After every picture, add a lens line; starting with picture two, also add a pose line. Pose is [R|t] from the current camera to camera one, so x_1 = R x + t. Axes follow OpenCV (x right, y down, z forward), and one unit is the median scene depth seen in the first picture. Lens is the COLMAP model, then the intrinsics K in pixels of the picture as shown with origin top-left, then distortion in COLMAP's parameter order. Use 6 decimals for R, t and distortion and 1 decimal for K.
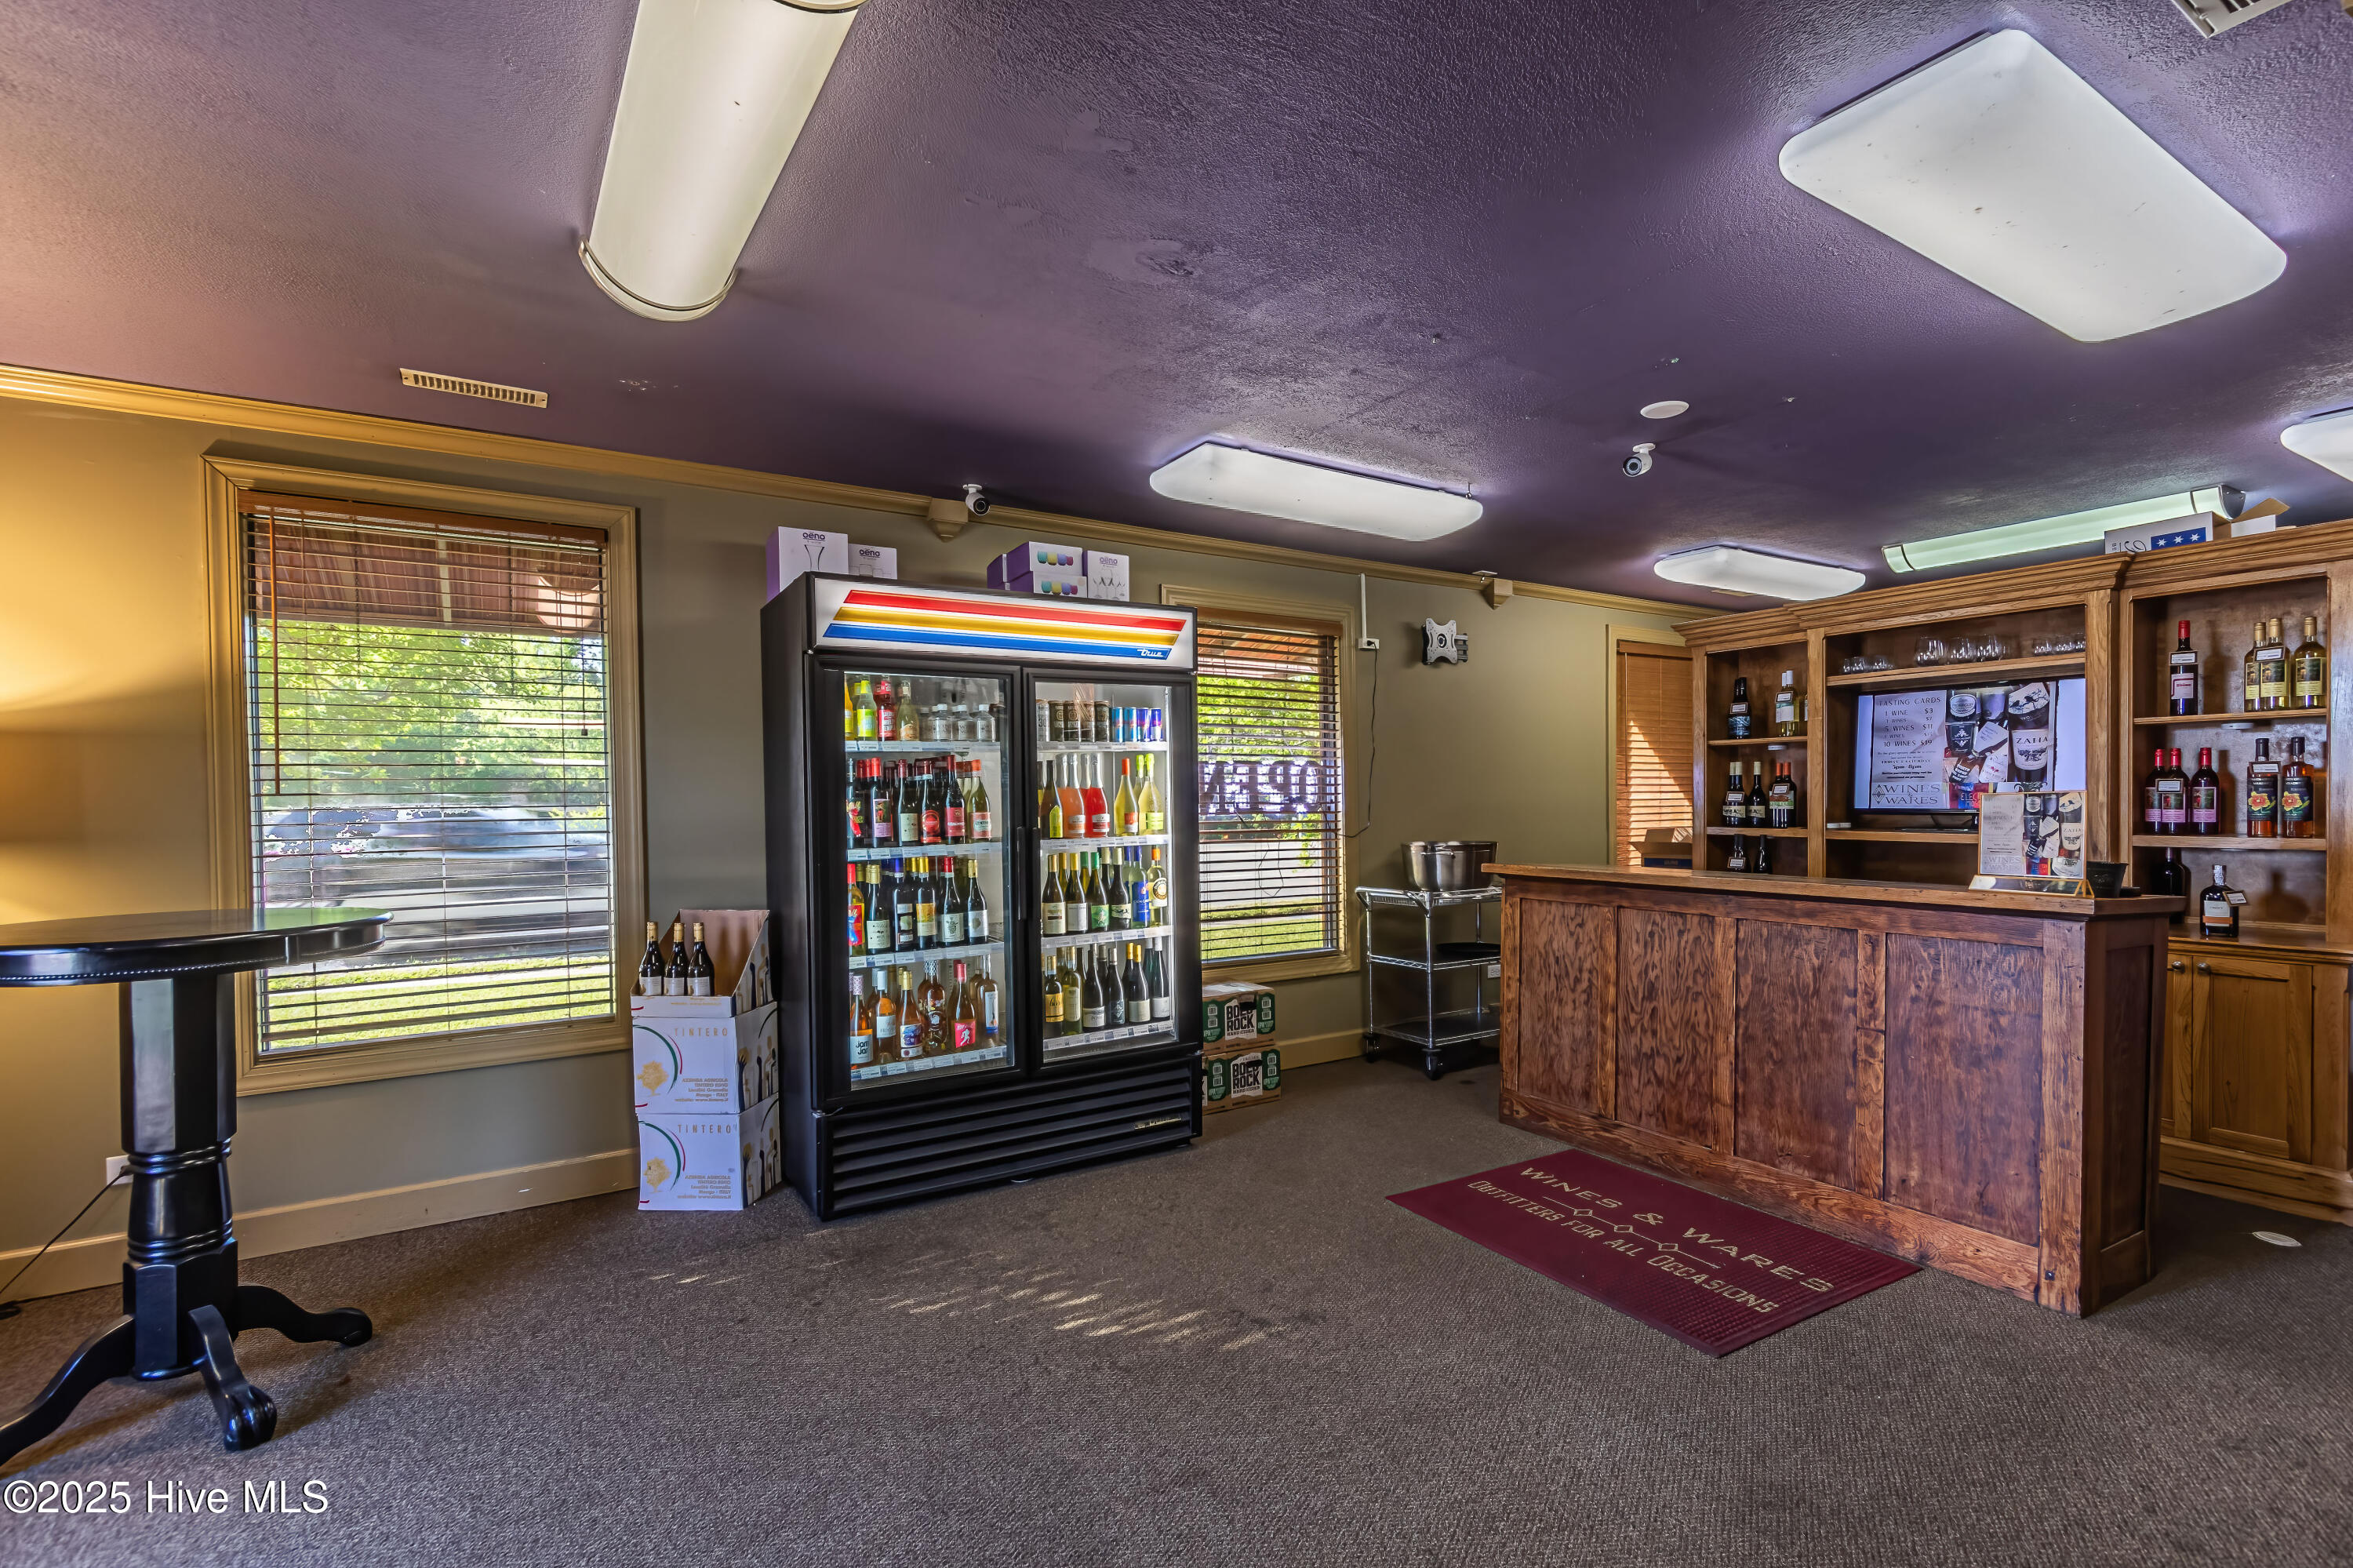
lens RADIAL K [[1093.8, 0, 1182.6], [0, 1093.8, 778.3], [0, 0, 1]] dist [0.001498, -0.000265]
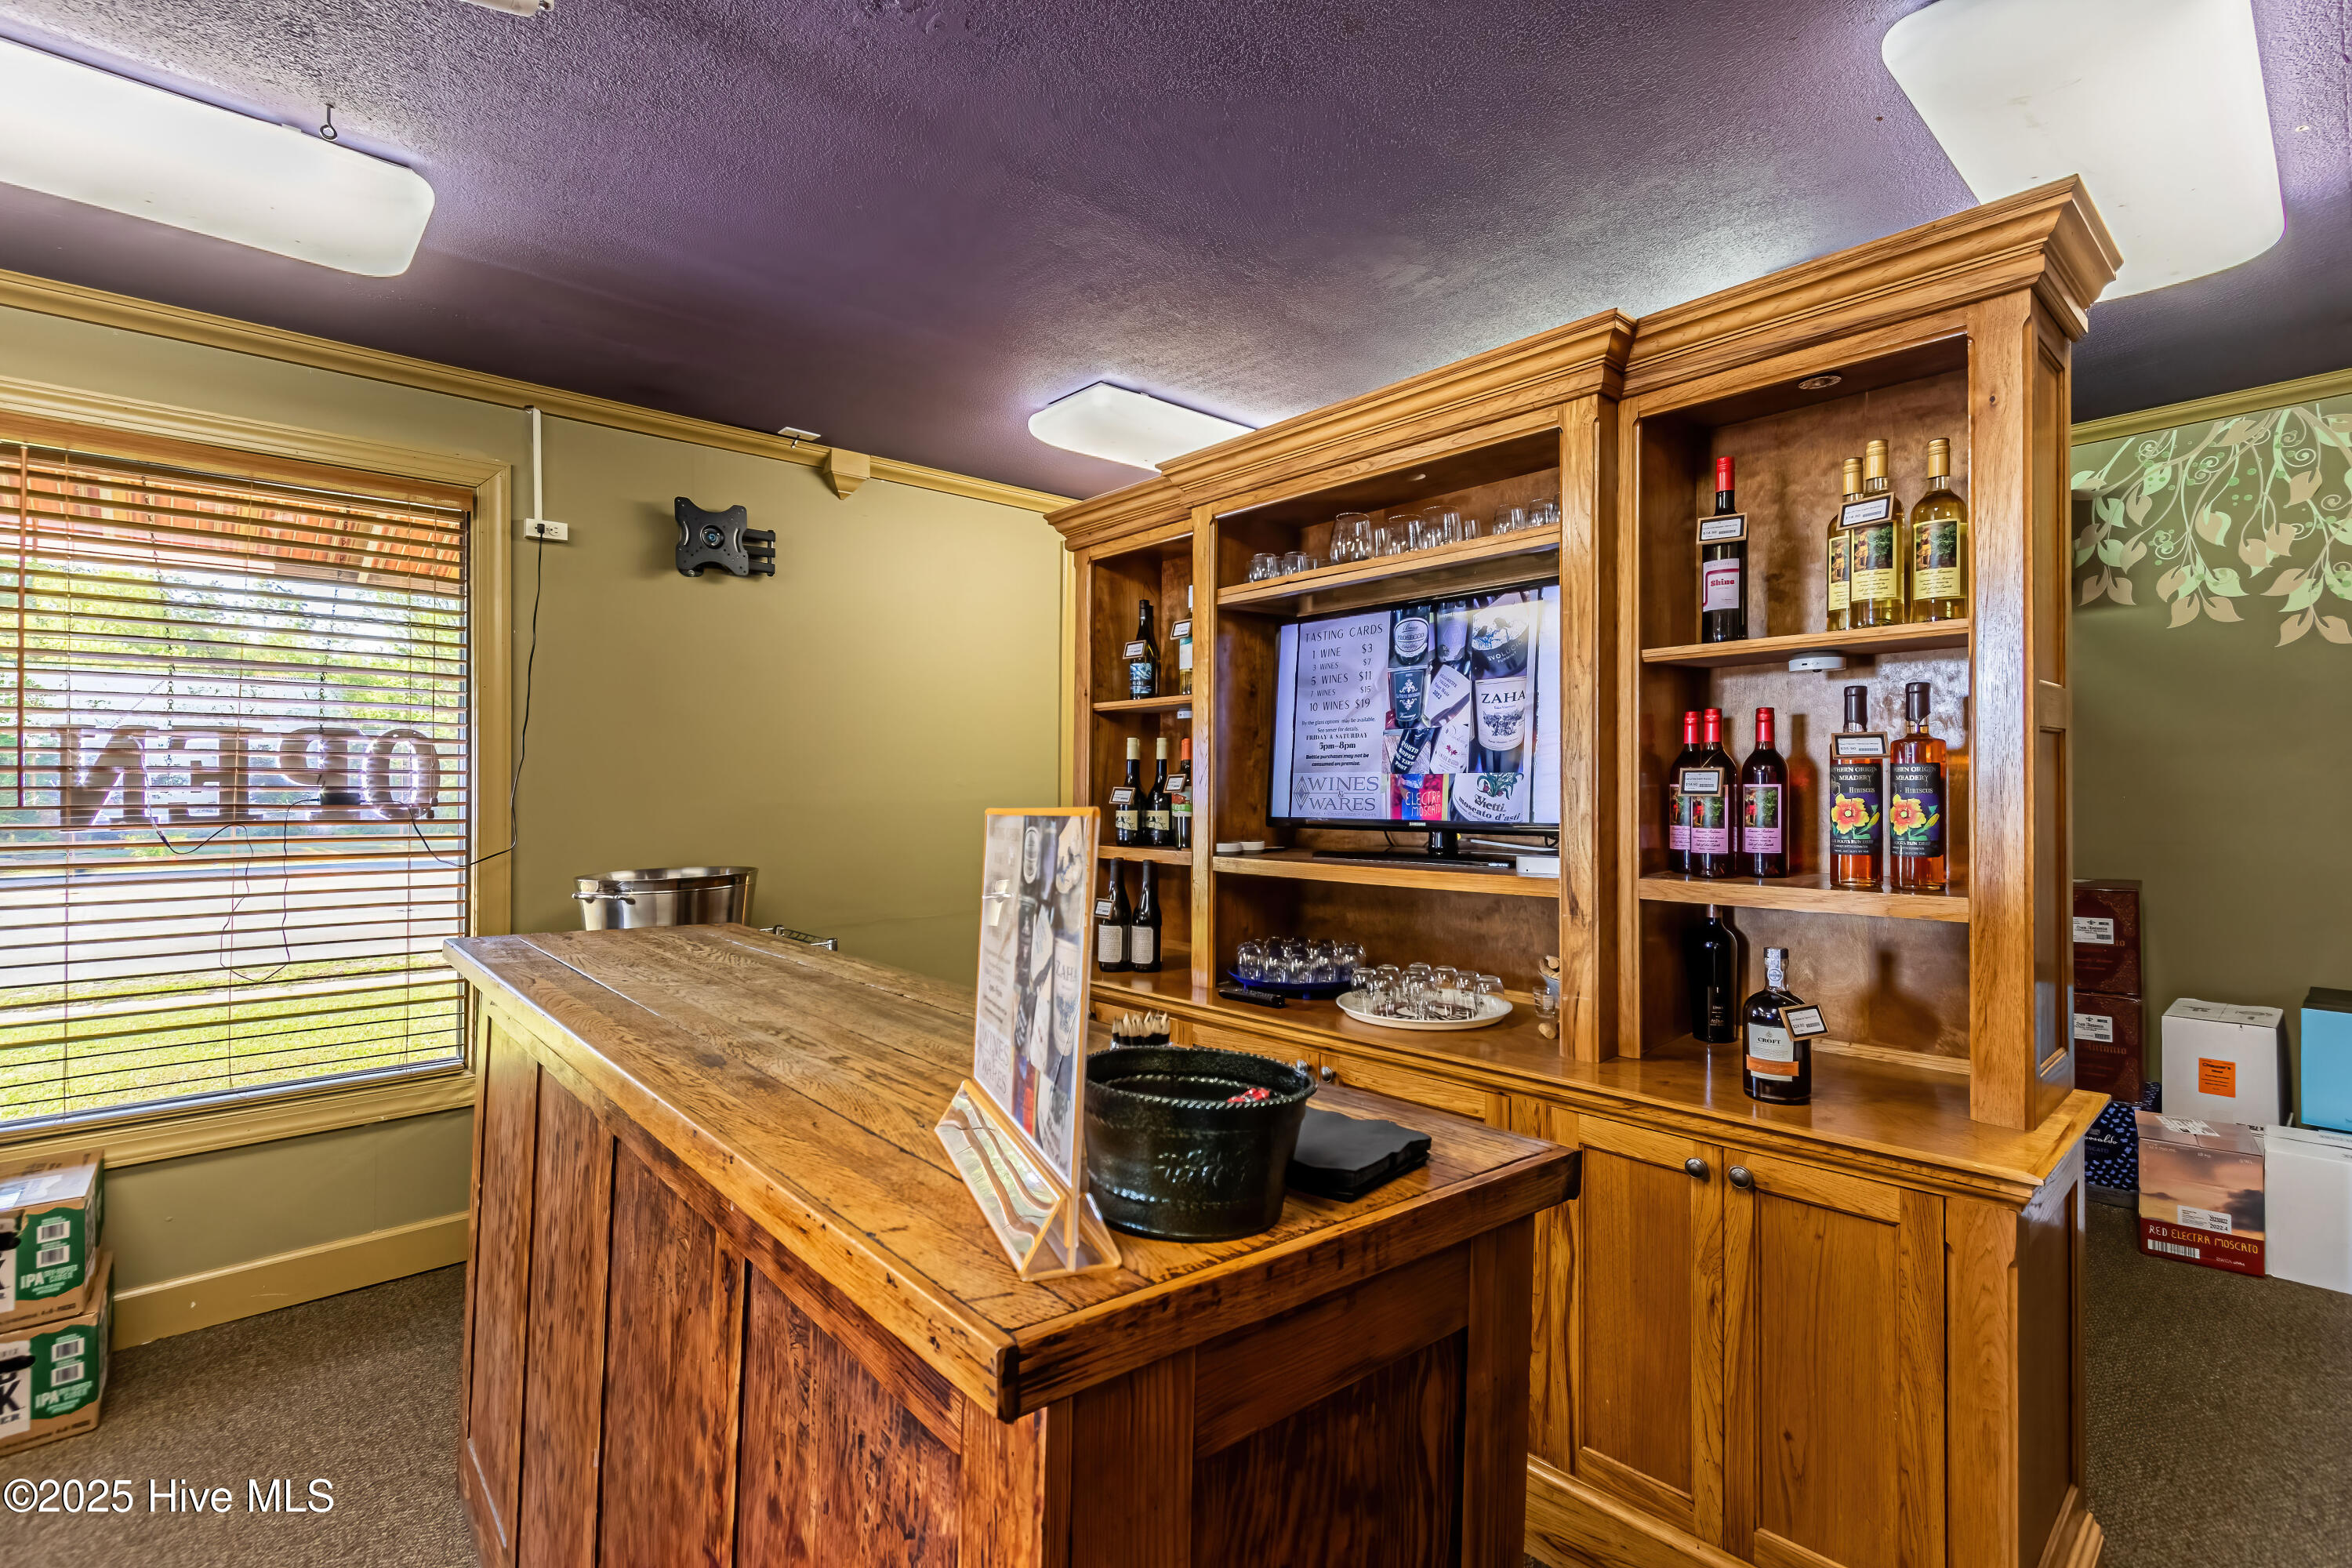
lens RADIAL K [[1085.1, 0, 1155.9], [0, 1085.1, 751.7], [0, 0, 1]] dist [0.008306, -0.000356]
pose [[0.985981, 0.008819, 0.166623, 0.579286], [-0.006361, 0.999863, -0.015284, 0.002332], [-0.166735, 0.014010, 0.985902, 0.555762]]
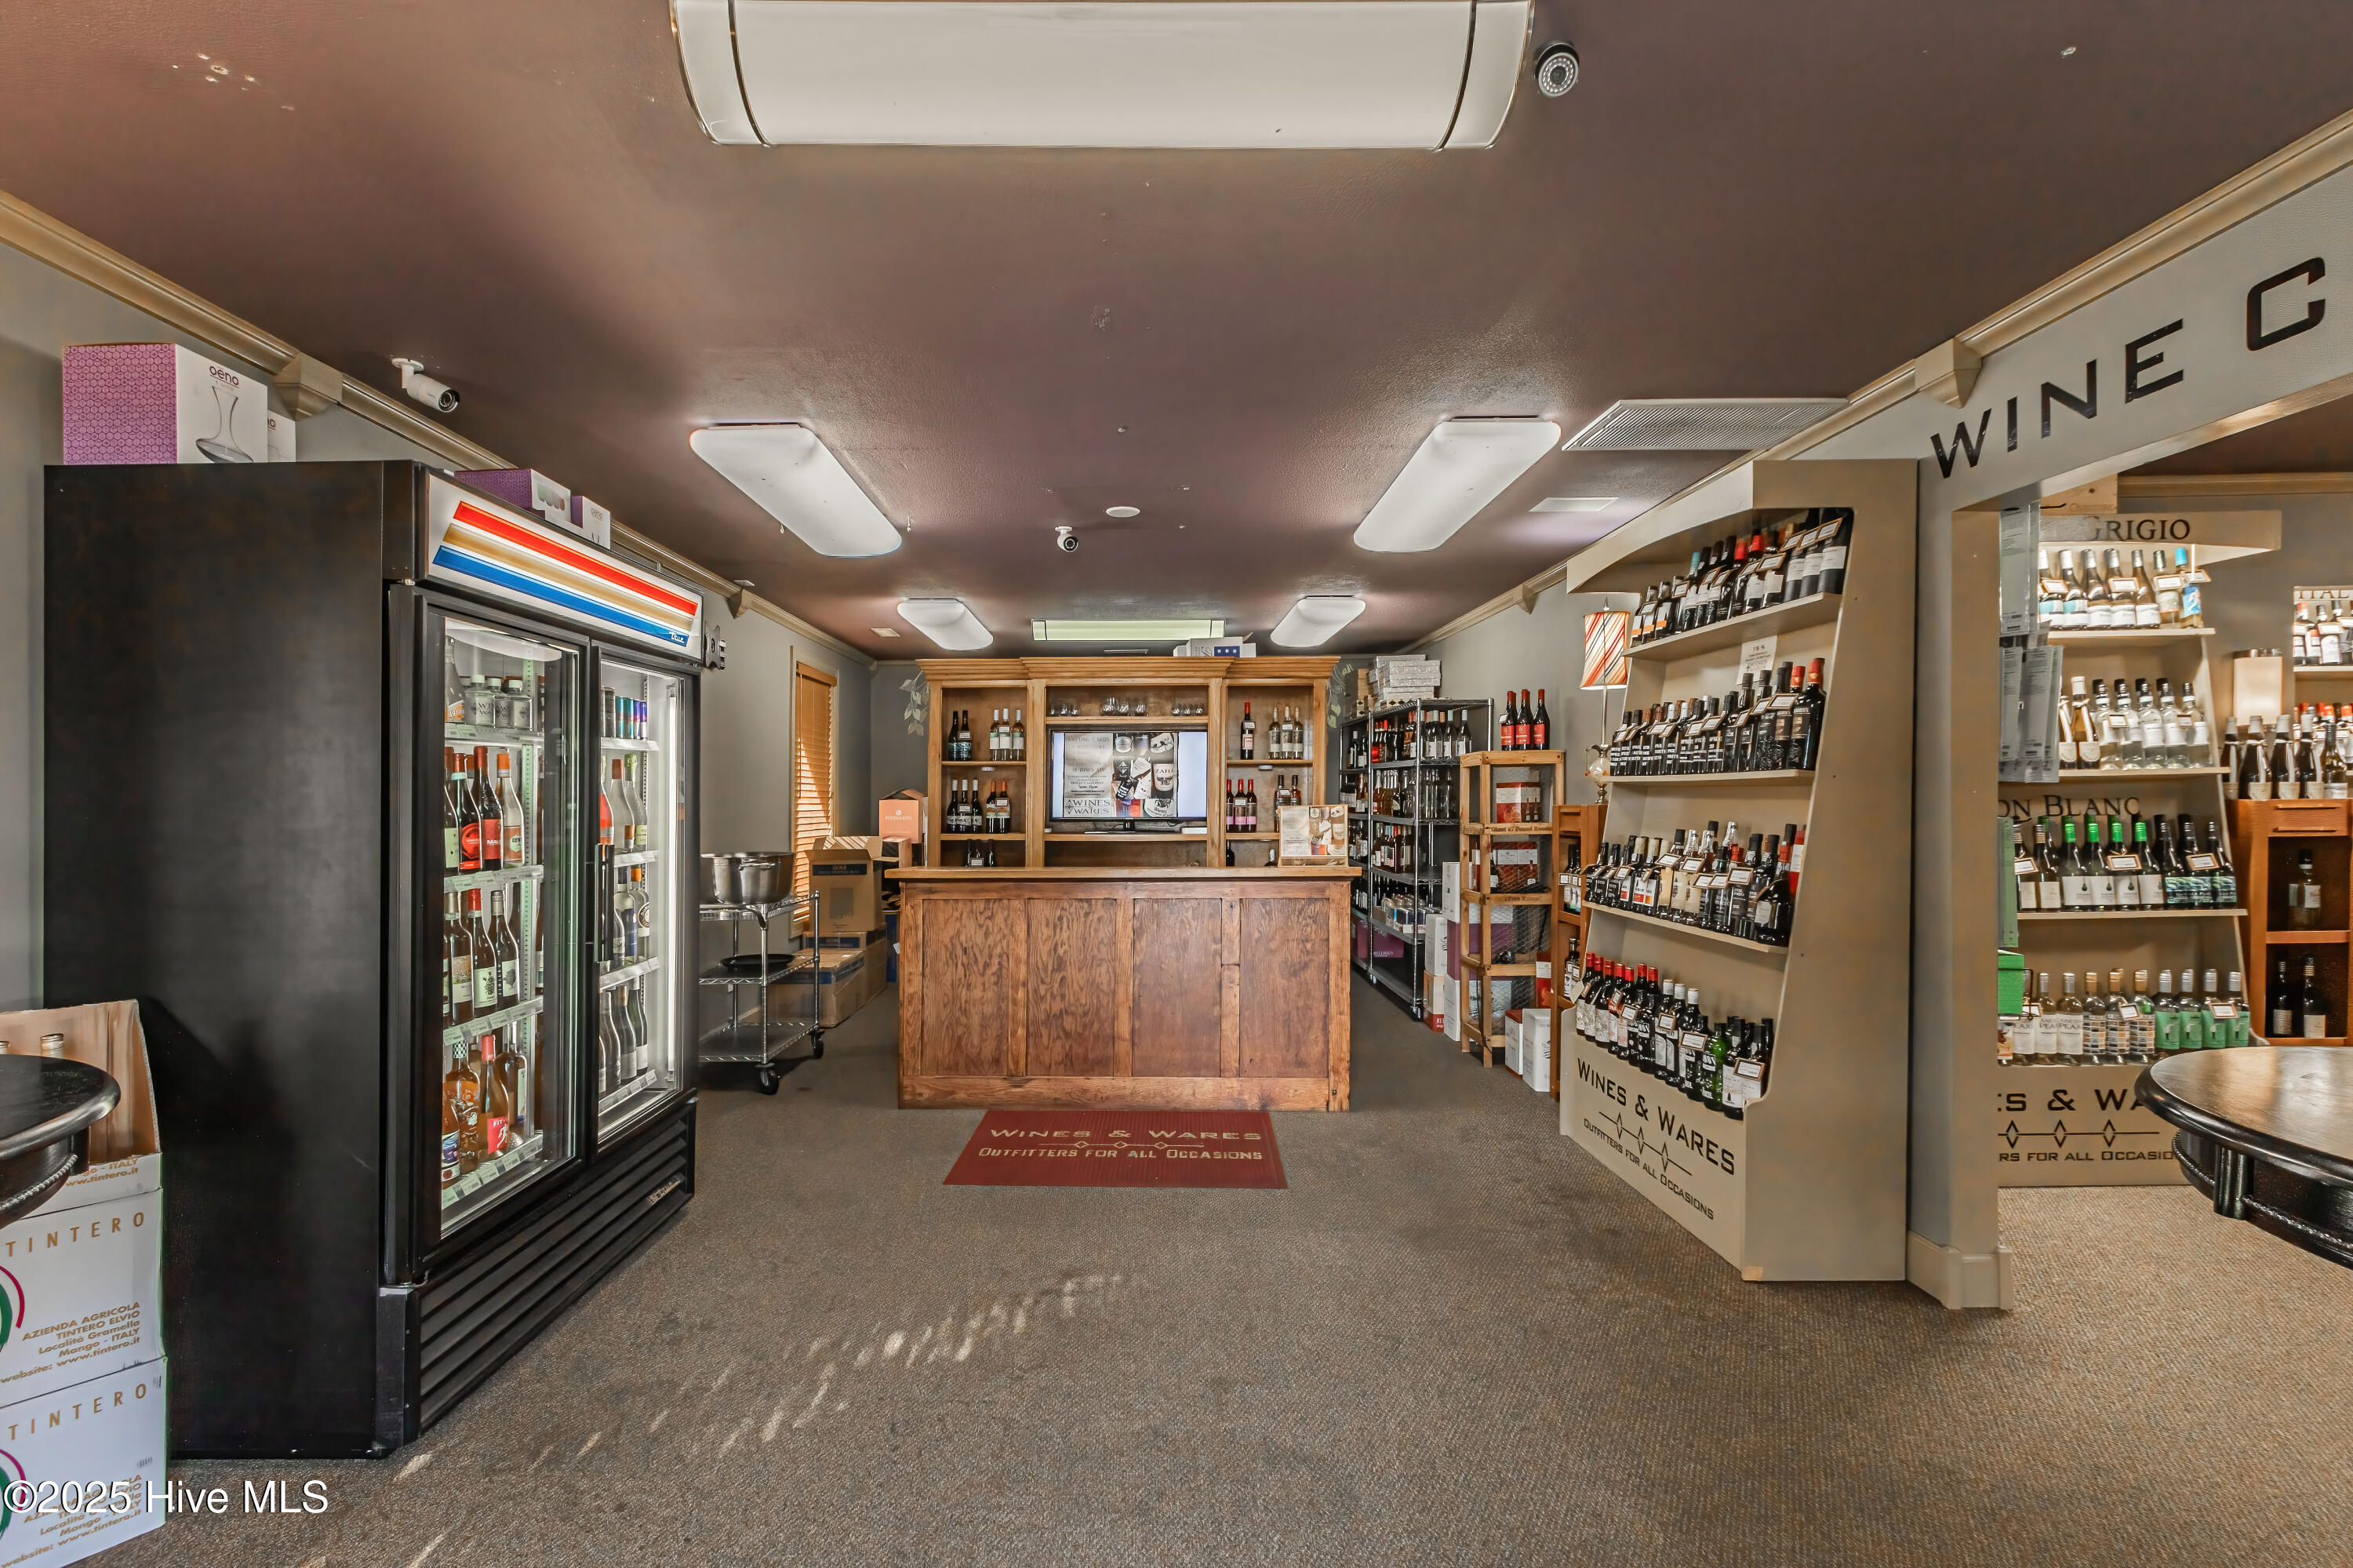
lens RADIAL K [[1083.7, 0, 1176.5], [0, 1083.7, 784.0], [0, 0, 1]] dist [-0.002547, -0.000638]
pose [[0.535044, 0.021583, 0.844549, -0.525393], [-0.016157, 0.999752, -0.015313, 0.006177], [-0.844670, -0.005452, 0.535260, 0.218880]]
